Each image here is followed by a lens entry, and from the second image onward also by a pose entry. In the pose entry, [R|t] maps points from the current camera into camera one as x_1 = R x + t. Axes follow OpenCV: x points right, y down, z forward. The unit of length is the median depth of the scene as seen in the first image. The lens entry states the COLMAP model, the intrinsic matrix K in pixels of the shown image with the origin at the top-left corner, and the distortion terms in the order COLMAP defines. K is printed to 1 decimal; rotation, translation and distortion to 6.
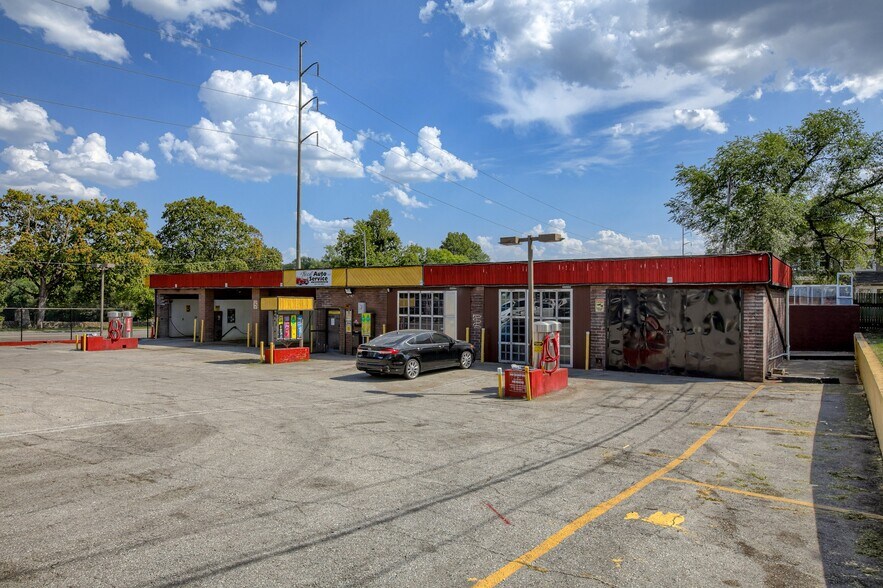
lens RADIAL K [[603.4, 0, 441.5], [0, 603.4, 294.0], [0, 0, 1]] dist [-0.030151, 0.066810]
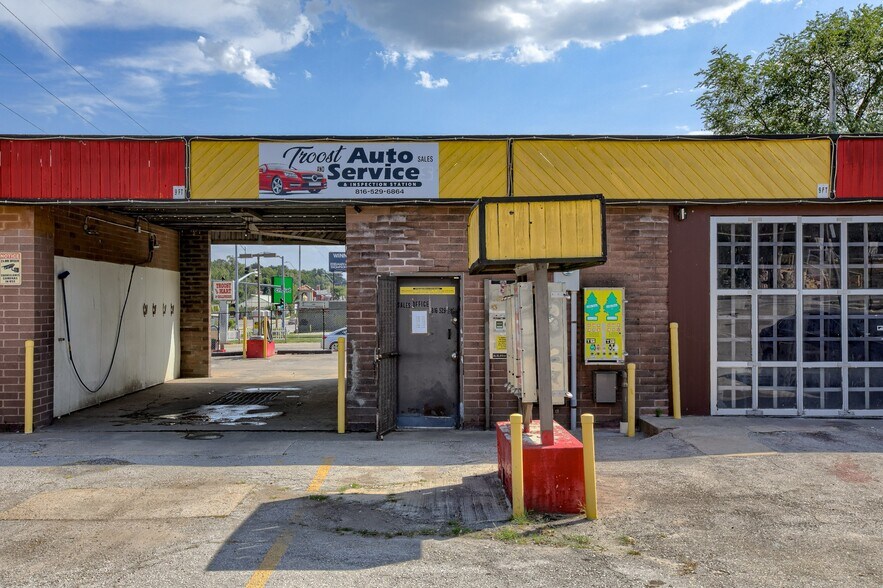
lens RADIAL K [[839.2, 0, 439.8], [0, 839.2, 294.1], [0, 0, 1]] dist [0.000704, 0.140446]
pose [[0.817372, -0.001051, 0.576109, -0.448331], [0.002718, 0.999994, -0.002032, 0.036471], [-0.576103, 0.003227, 0.817370, 0.718021]]
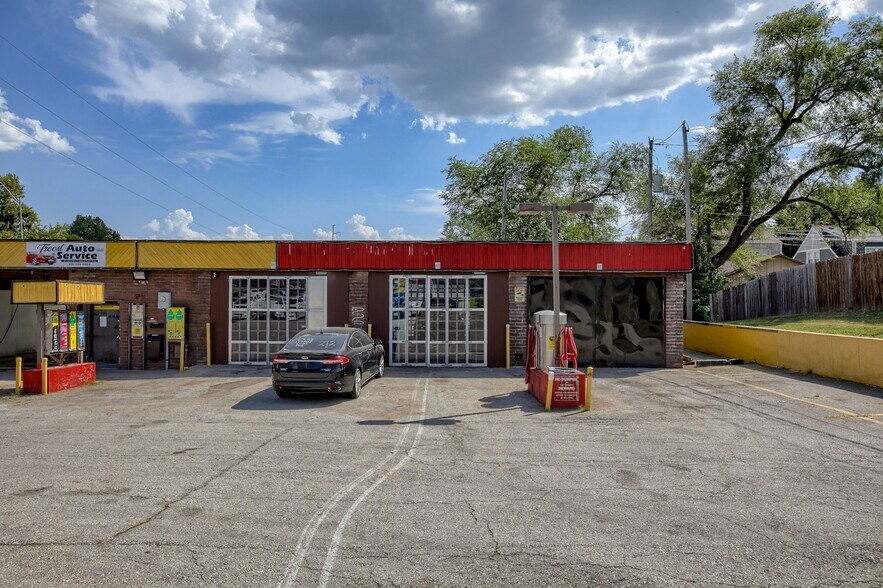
lens RADIAL K [[603.4, 0, 441.5], [0, 603.4, 294.0], [0, 0, 1]] dist [-0.030151, 0.066810]
pose [[0.829321, 0.001825, 0.558770, -0.264502], [-0.004673, 0.999982, 0.003669, 0.012584], [-0.558754, -0.005654, 0.829315, 0.262262]]
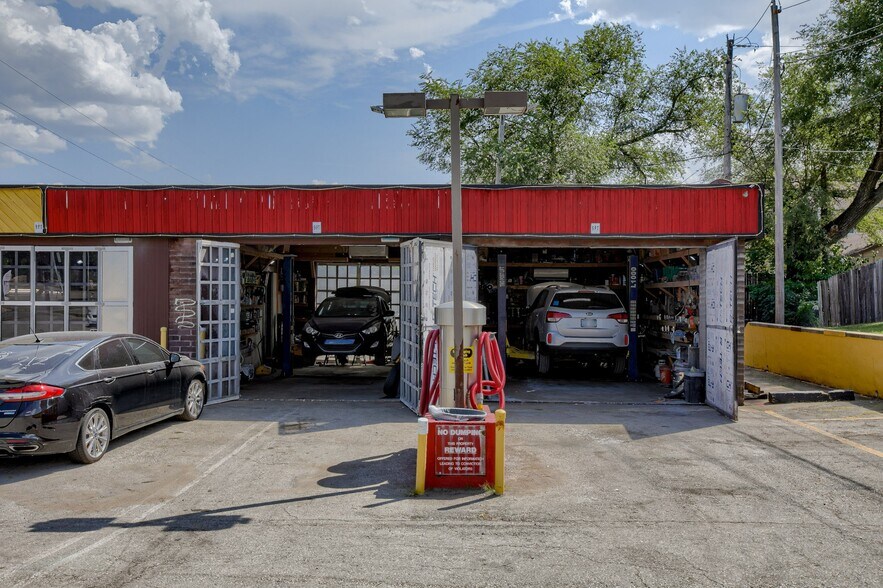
lens RADIAL K [[839.2, 0, 439.8], [0, 839.2, 294.1], [0, 0, 1]] dist [0.000704, 0.140446]
pose [[0.849305, -0.000369, 0.527902, -0.105336], [-0.004372, 0.999961, 0.007733, 0.022765], [-0.527884, -0.008876, 0.849270, 0.318076]]
